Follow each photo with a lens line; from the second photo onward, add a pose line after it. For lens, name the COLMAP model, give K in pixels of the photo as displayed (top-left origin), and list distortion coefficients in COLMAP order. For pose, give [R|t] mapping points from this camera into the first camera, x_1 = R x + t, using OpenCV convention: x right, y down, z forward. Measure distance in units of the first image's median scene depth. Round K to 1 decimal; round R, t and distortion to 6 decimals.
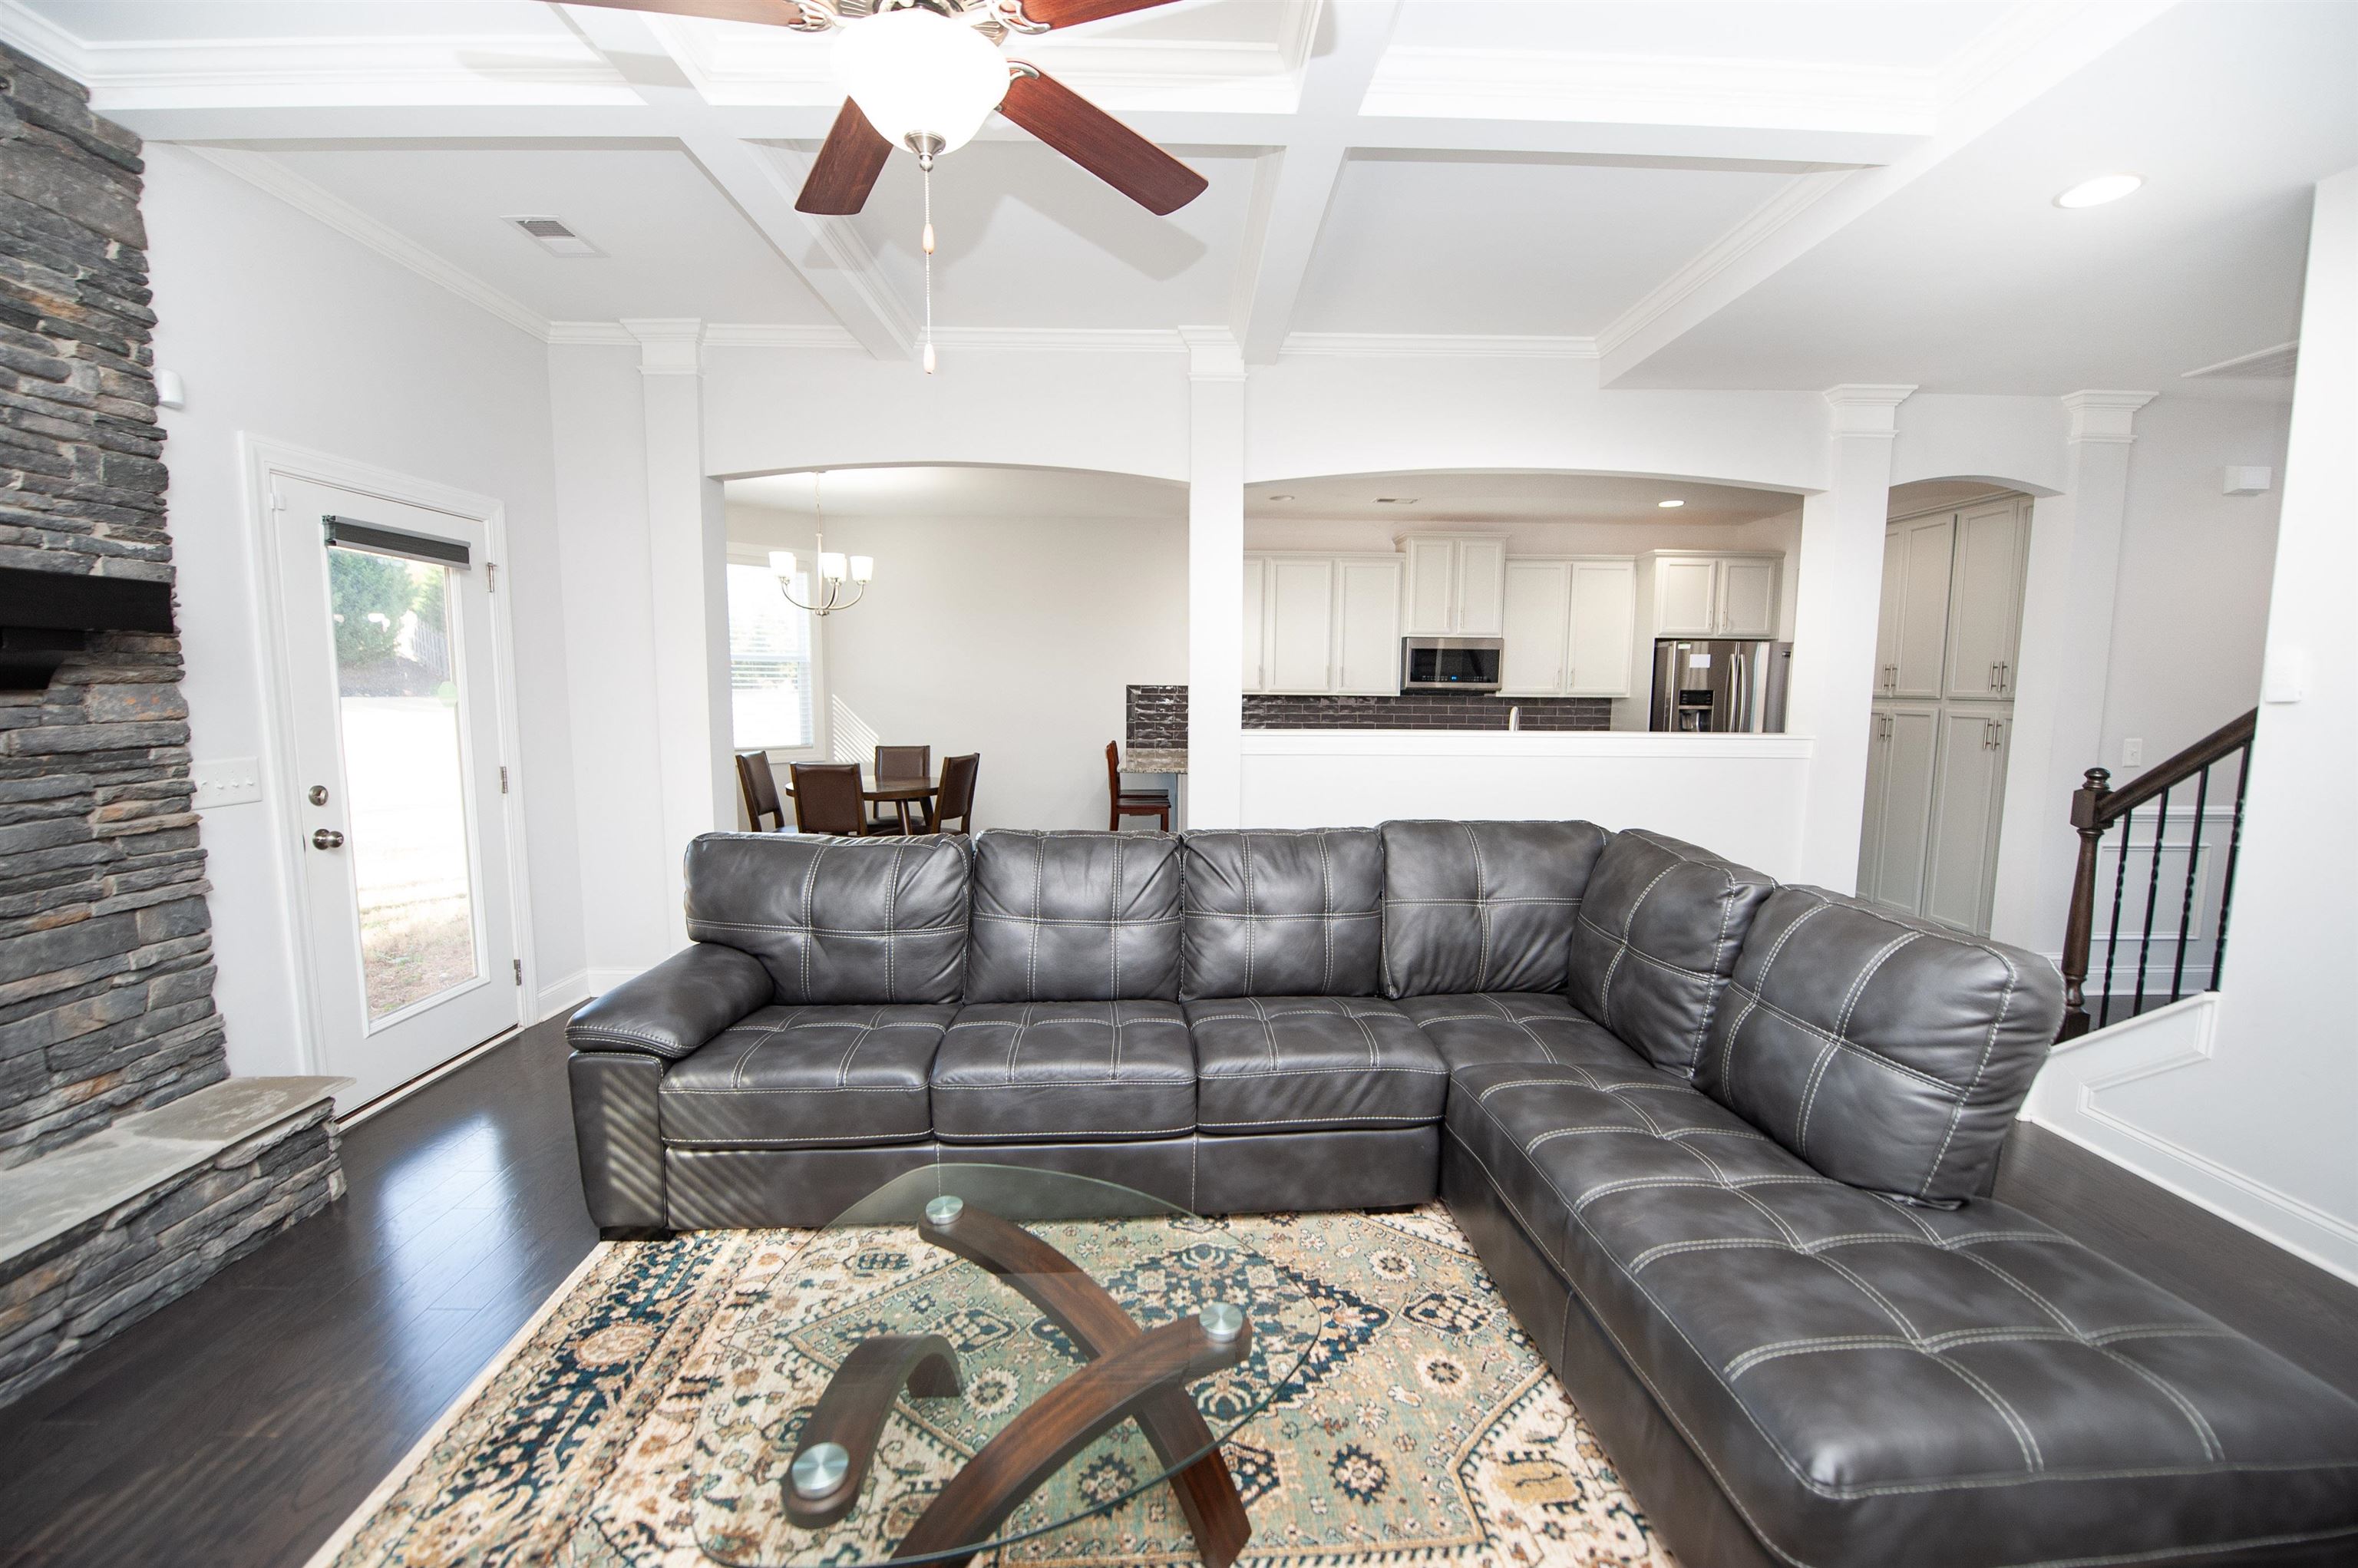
lens RADIAL K [[949.4, 0, 1183.5], [0, 949.4, 793.0], [0, 0, 1]] dist [-0.014294, -0.004602]
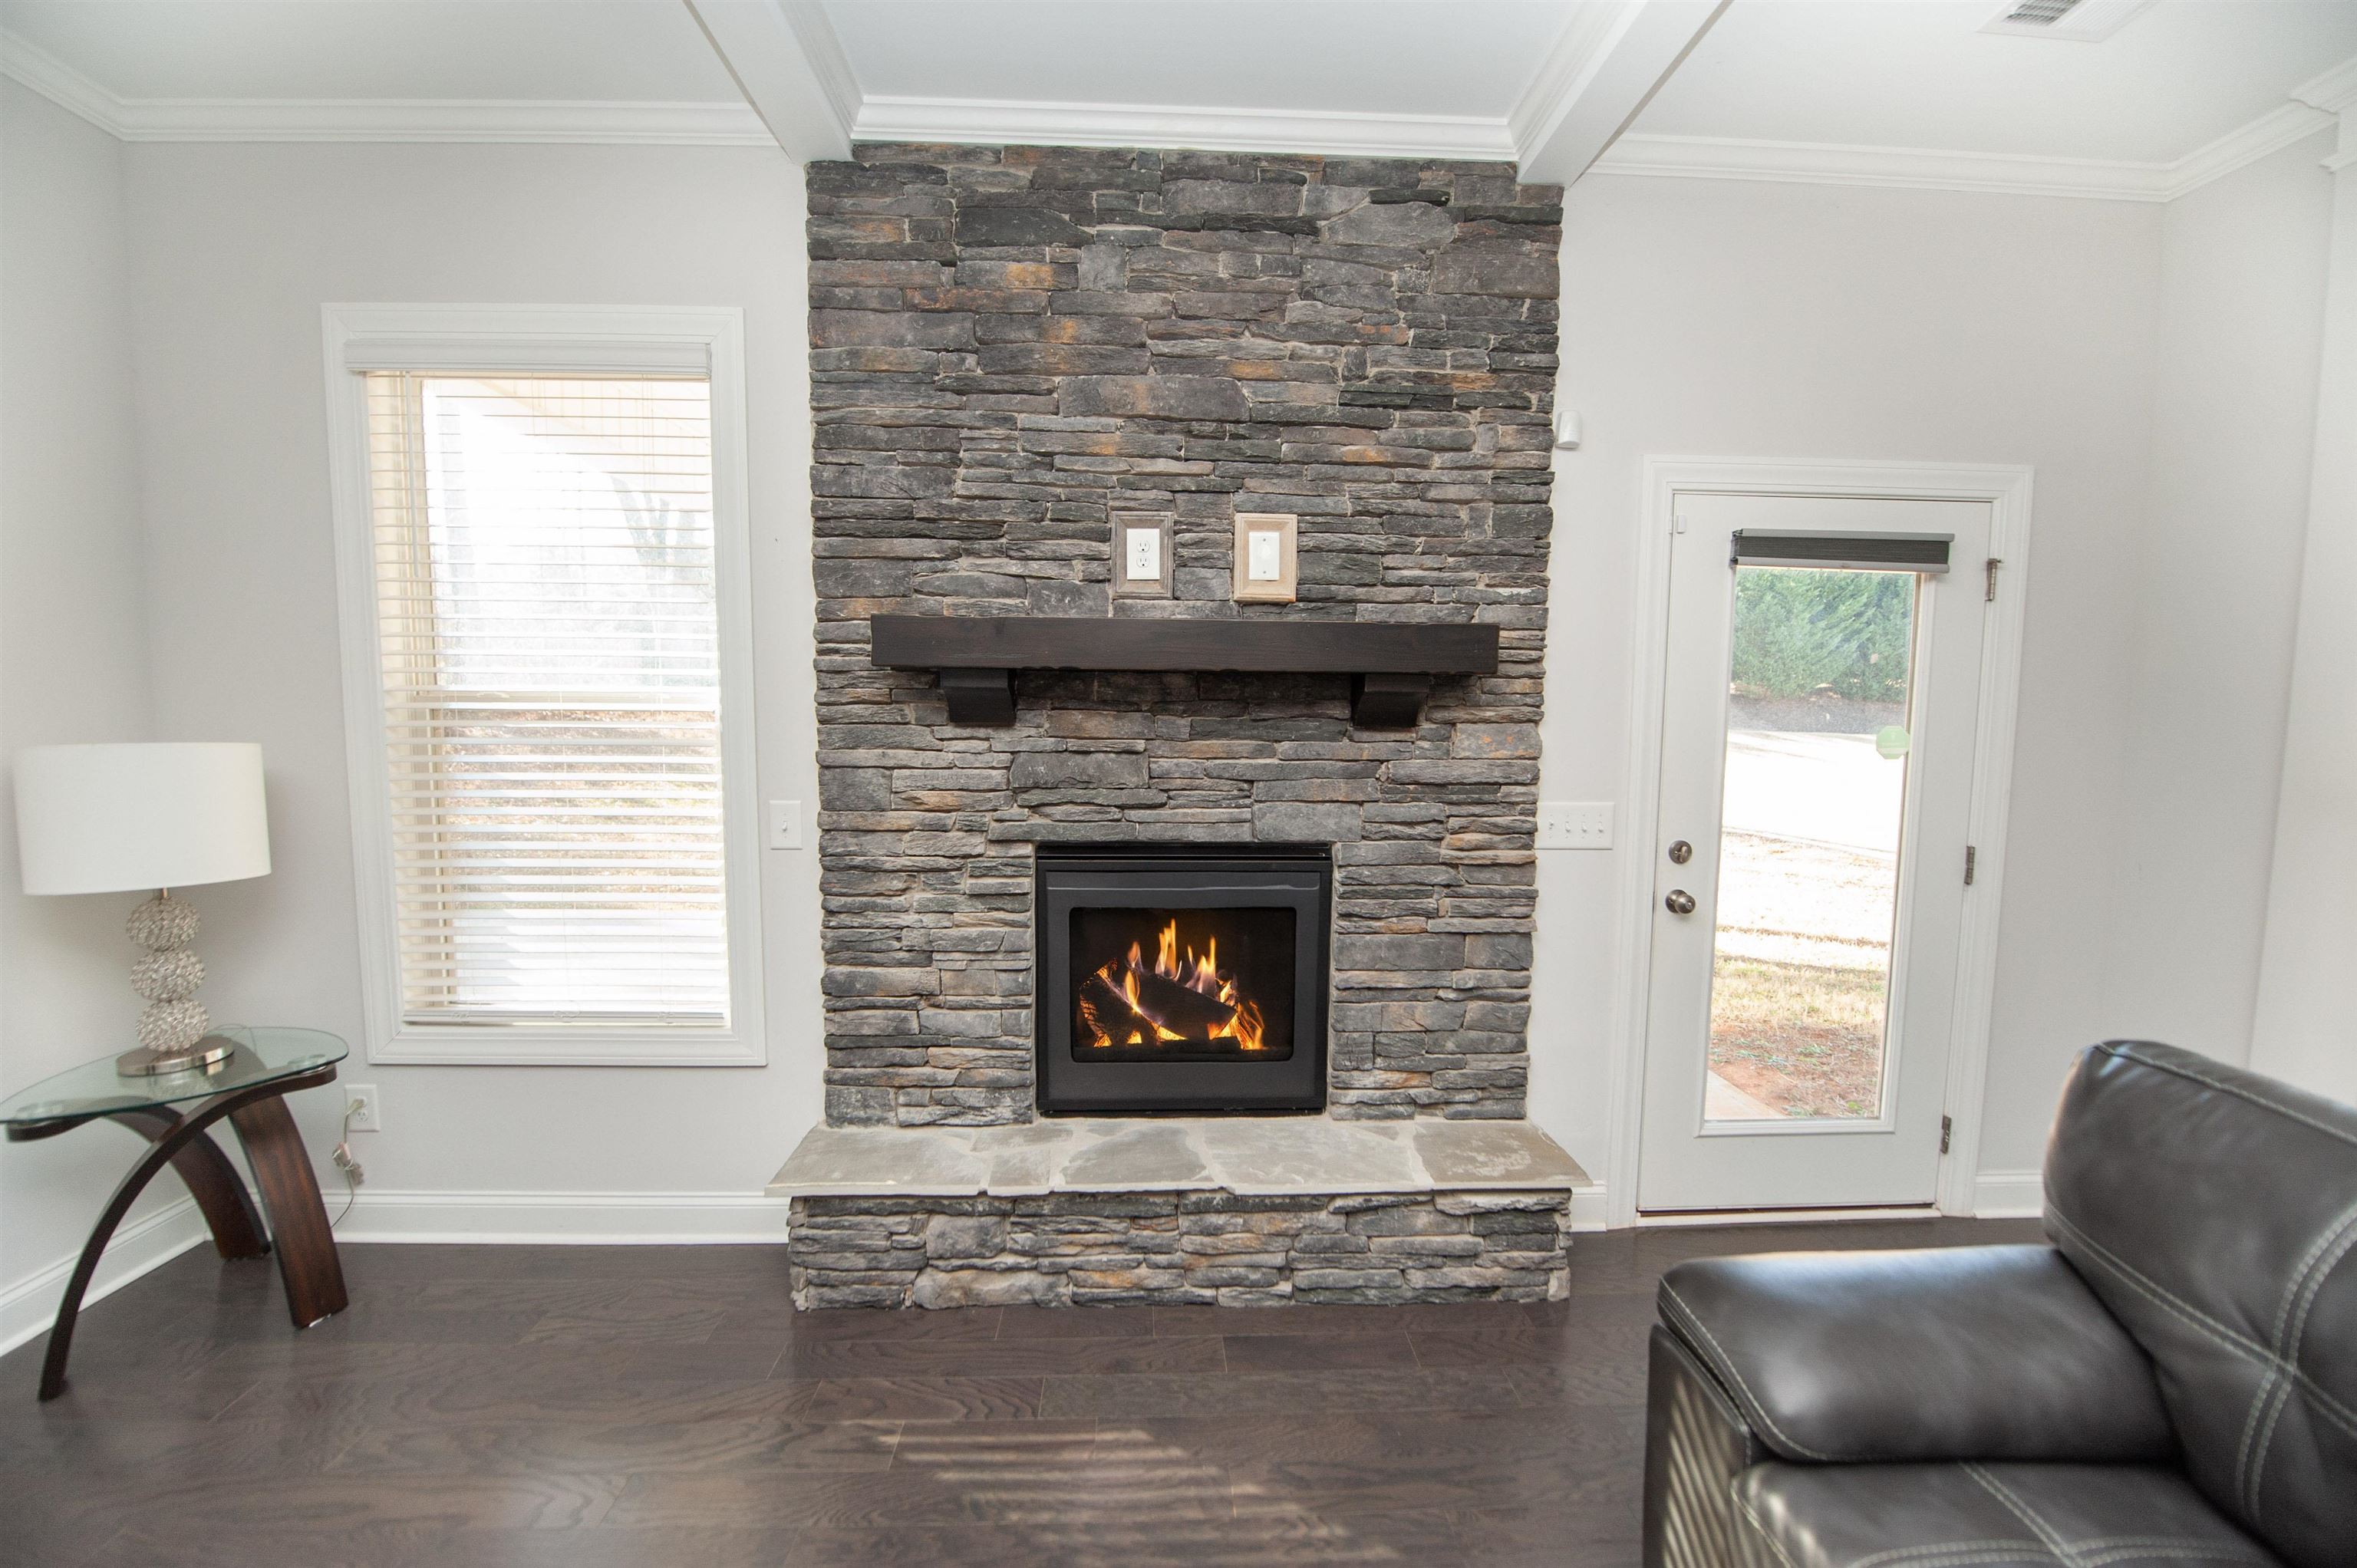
lens RADIAL K [[949.0, 0, 1183.0], [0, 949.0, 793.0], [0, 0, 1]] dist [-0.014294, -0.004602]
pose [[0.022250, 0.076993, -0.996783, -0.062248], [-0.123010, 0.989665, 0.073698, -0.077229], [0.992156, 0.120975, 0.031491, 0.635398]]
